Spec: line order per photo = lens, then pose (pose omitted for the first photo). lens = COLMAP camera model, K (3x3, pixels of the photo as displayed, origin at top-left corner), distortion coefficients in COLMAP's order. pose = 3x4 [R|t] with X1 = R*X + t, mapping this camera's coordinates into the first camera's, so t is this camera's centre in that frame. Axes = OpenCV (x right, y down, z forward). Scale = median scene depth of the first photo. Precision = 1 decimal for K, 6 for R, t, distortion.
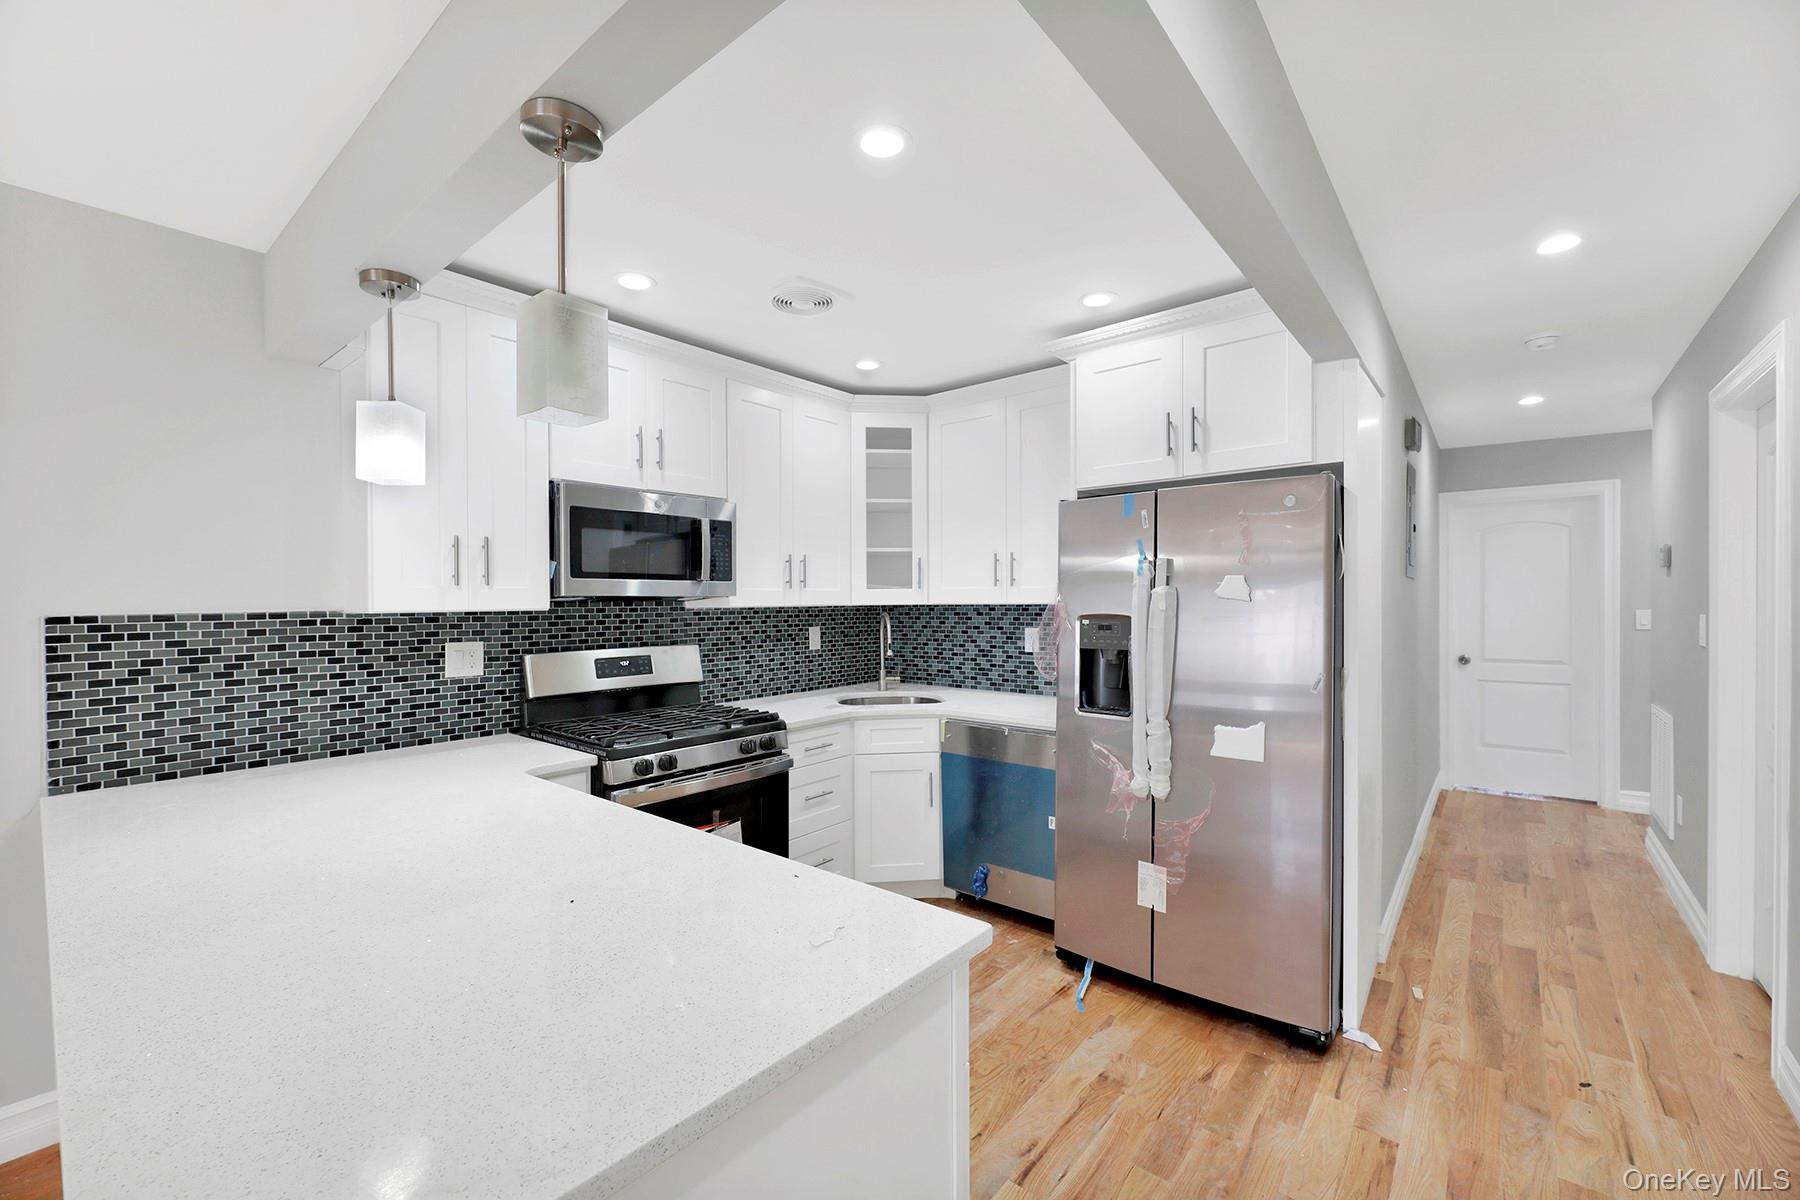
lens RADIAL K [[744.8, 0, 900.0], [0, 744.8, 600.0], [0, 0, 1]] dist [-0.008063, 0.000076]
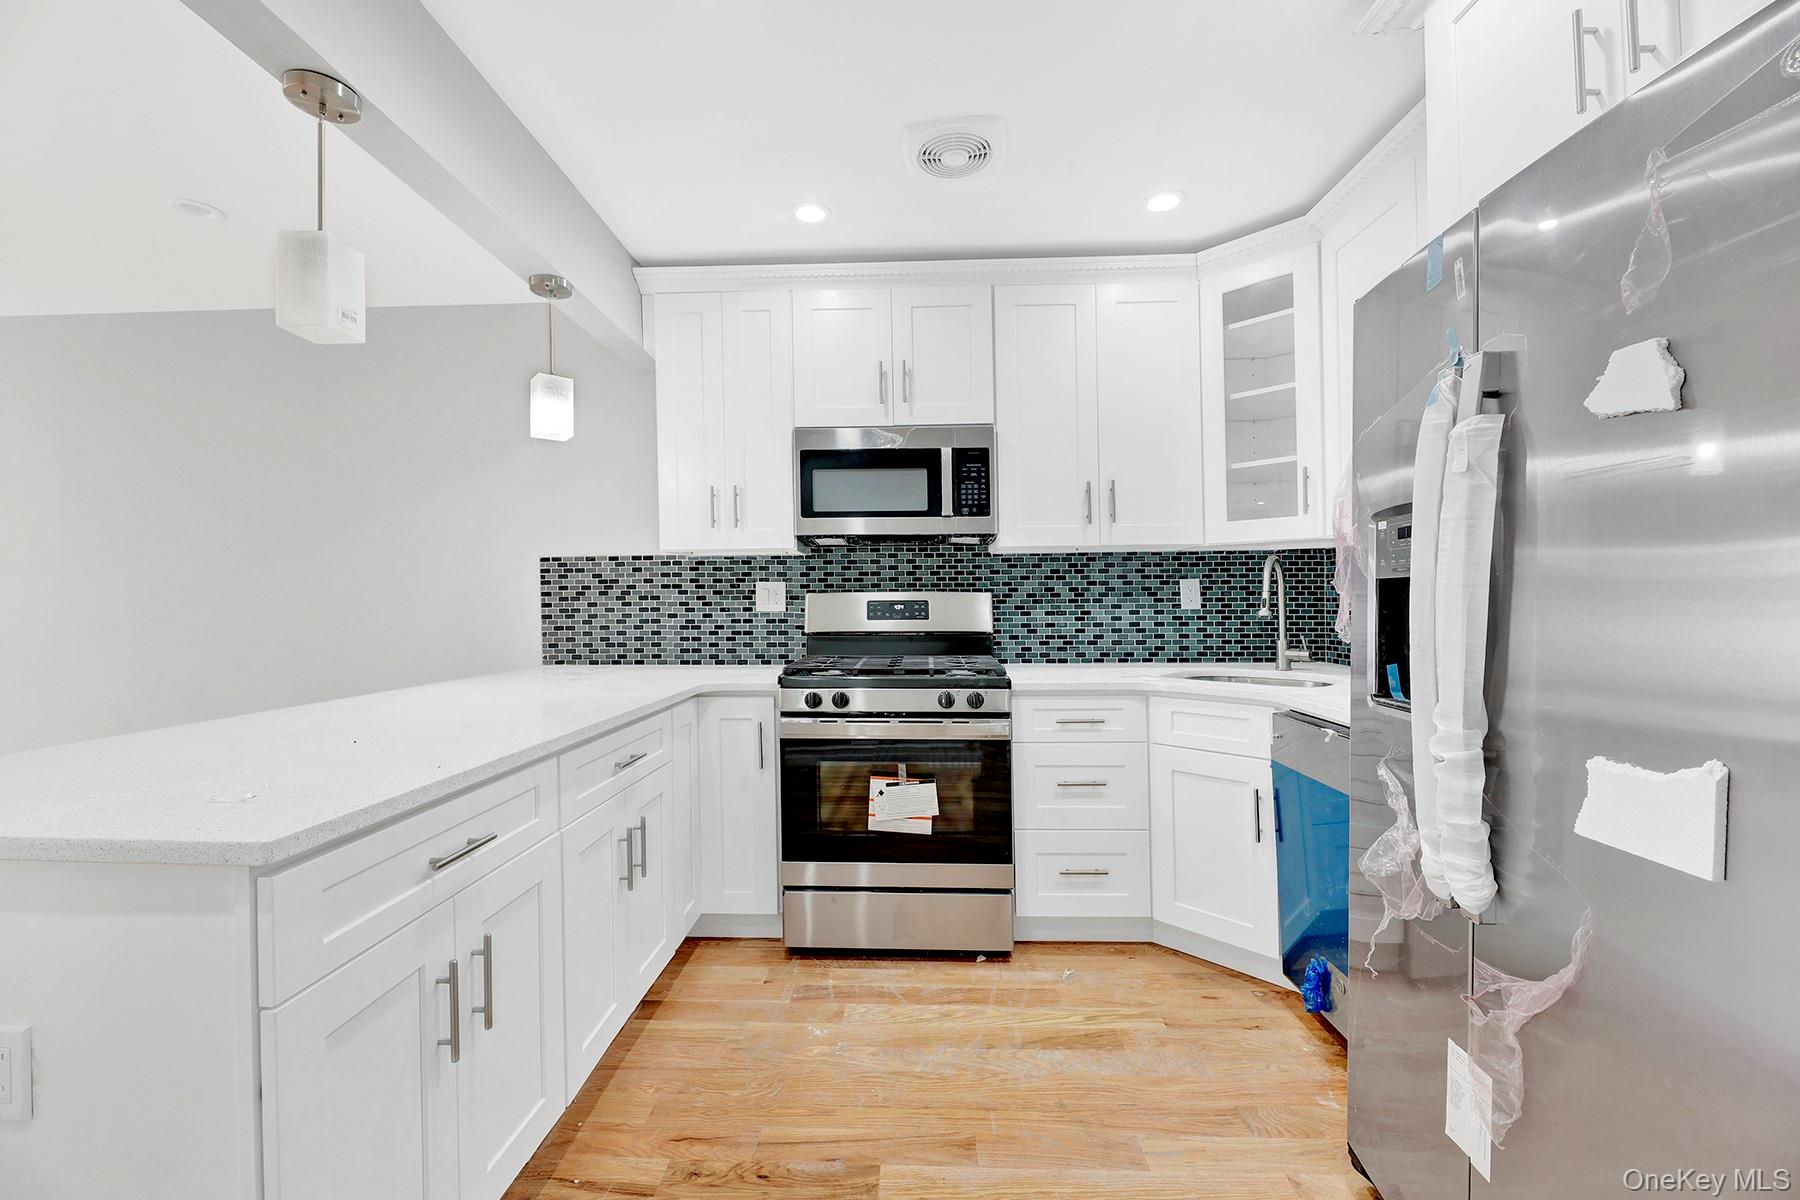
lens RADIAL K [[744.8, 0, 900.0], [0, 744.8, 600.0], [0, 0, 1]] dist [-0.008063, 0.000076]
pose [[0.595690, 0.002264, -0.803211, 0.487037], [0.001196, 0.999992, 0.003705, 0.082193], [0.803213, -0.003168, 0.595683, 0.467110]]
